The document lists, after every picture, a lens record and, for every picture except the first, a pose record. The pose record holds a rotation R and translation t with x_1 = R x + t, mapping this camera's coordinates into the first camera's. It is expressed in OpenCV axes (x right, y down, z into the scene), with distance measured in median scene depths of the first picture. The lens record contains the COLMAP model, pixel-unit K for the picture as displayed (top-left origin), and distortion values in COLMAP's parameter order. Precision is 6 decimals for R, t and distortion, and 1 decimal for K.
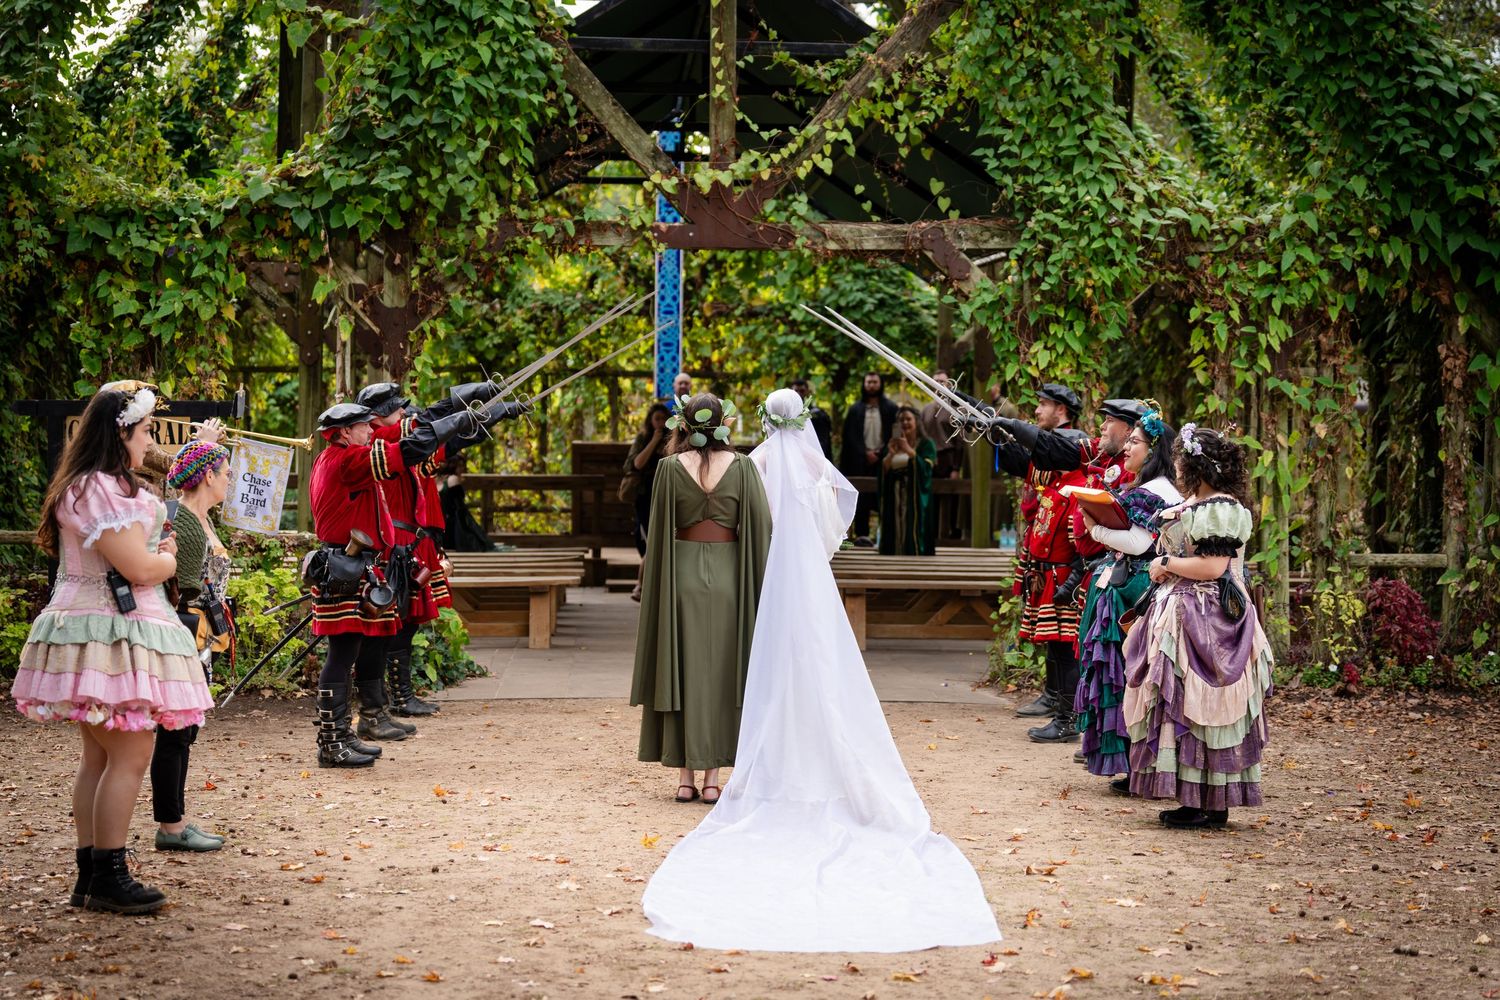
lens RADIAL K [[2988.6, 0, 727.7], [0, 2988.6, 483.8], [0, 0, 1]] dist [-0.175803, 0.000000]
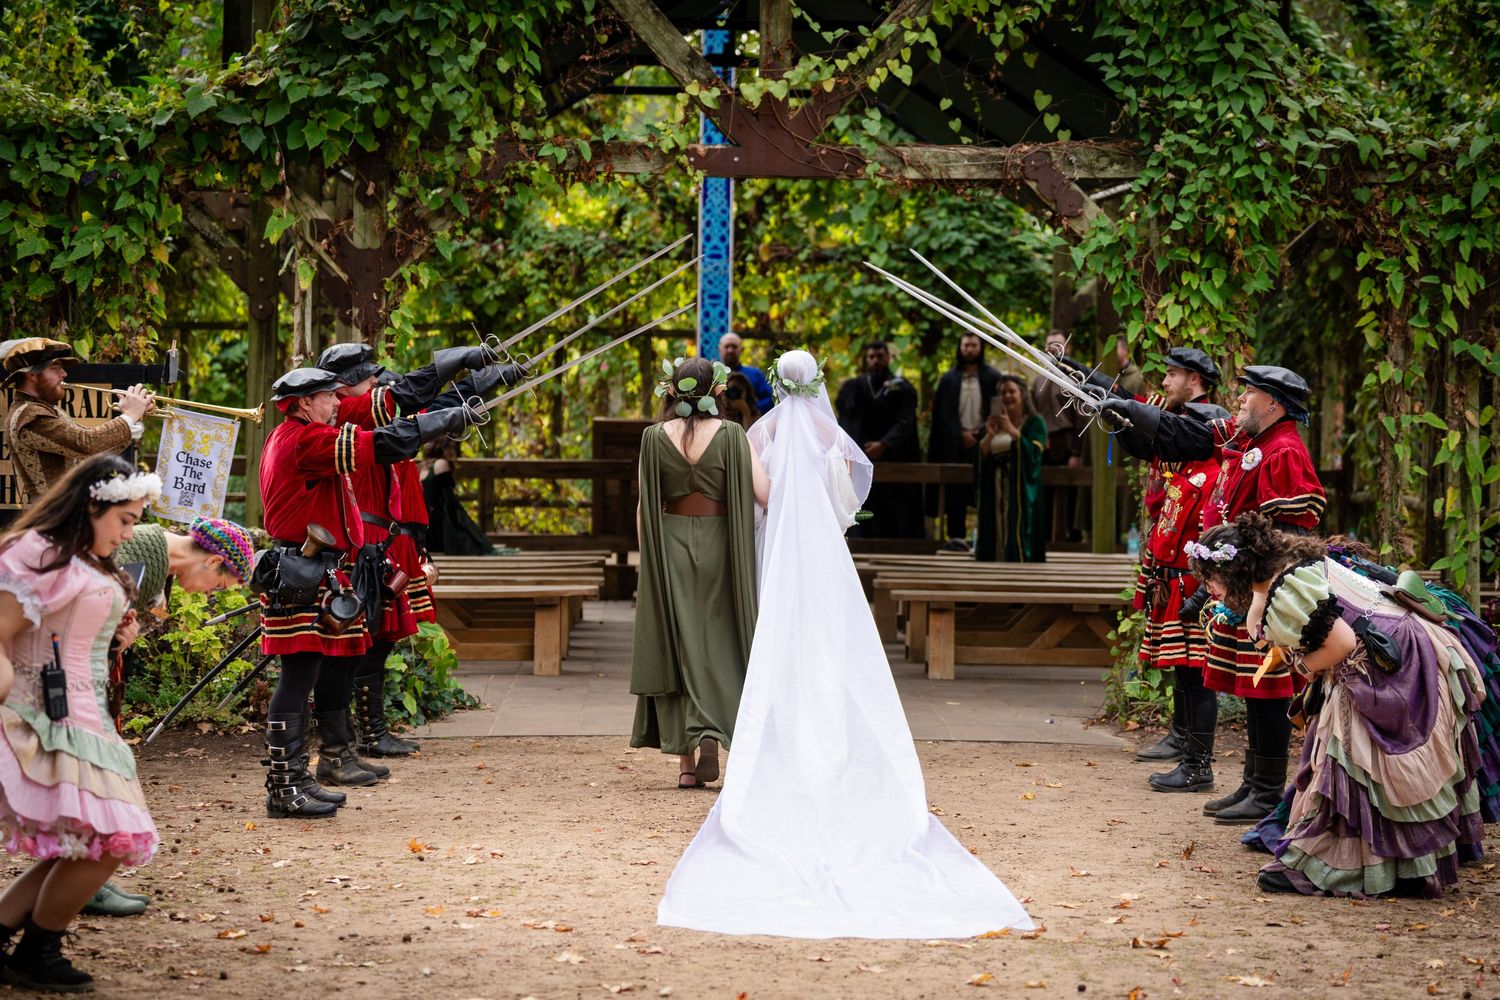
lens RADIAL K [[3820.5, 0, 759.7], [0, 3820.5, 398.4], [0, 0, 1]] dist [-0.159891, 0.000000]
pose [[0.999932, 0.003929, -0.010968, 0.005681], [-0.004151, 0.999787, -0.020241, 0.001603], [0.010886, 0.020286, 0.999735, -0.026771]]
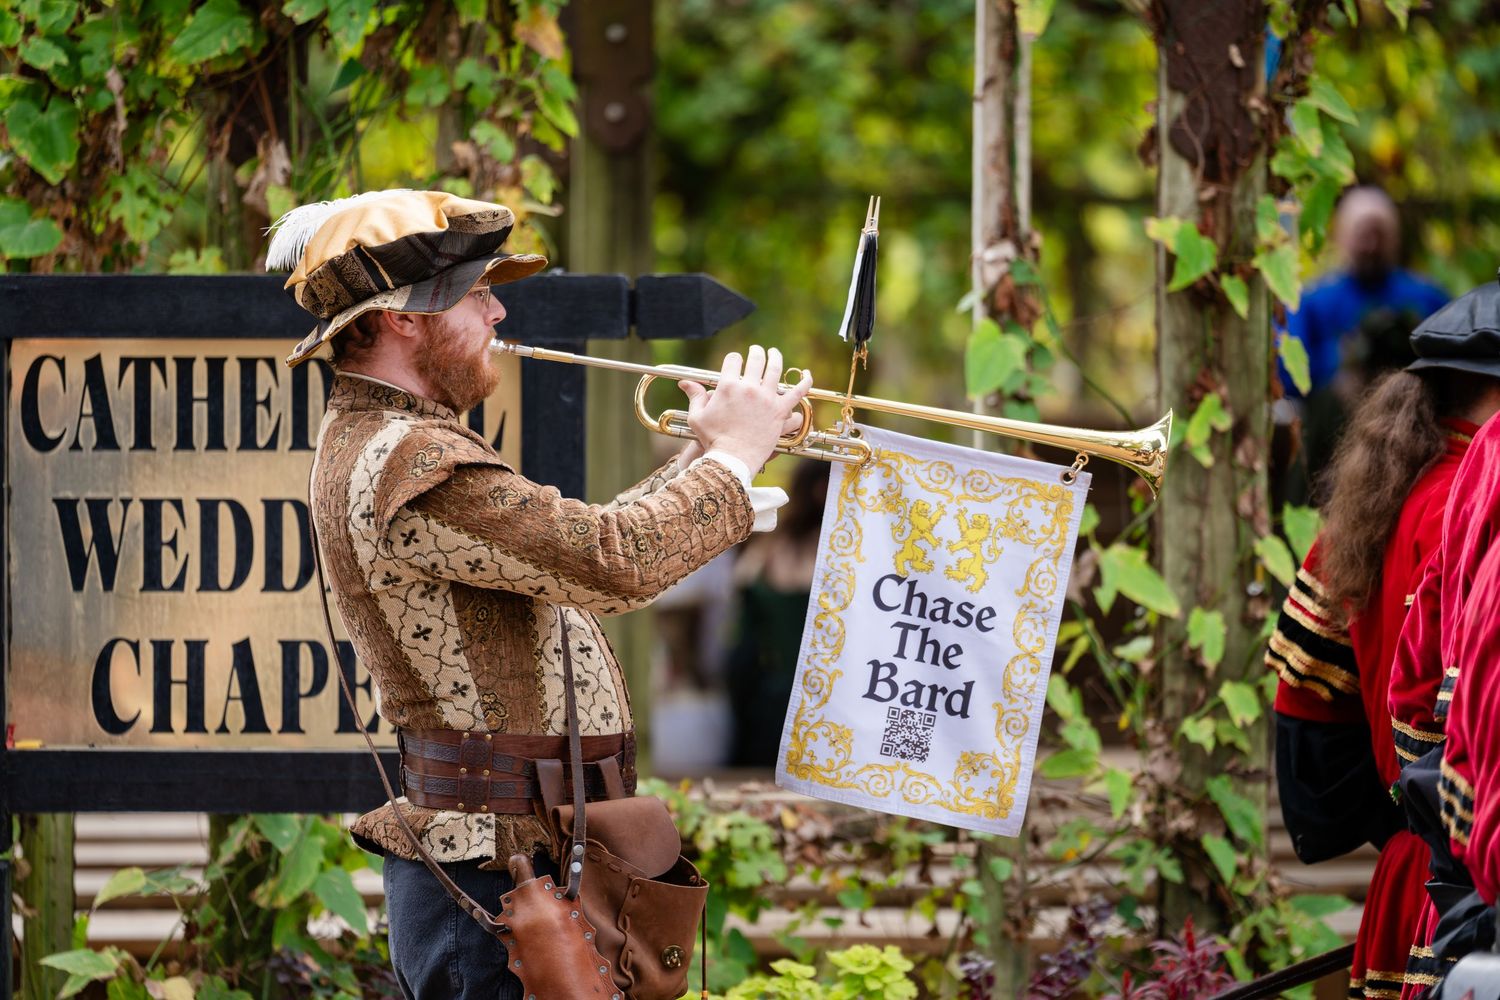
lens RADIAL K [[7452.0, 0, 751.4], [0, 7452.0, 501.2], [0, 0, 1]] dist [0.367317, 0.000000]
pose [[0.999937, -0.010838, 0.002757, -0.135950], [0.010837, 0.999941, 0.000447, -0.007821], [-0.002762, -0.000417, 0.999996, 0.319080]]
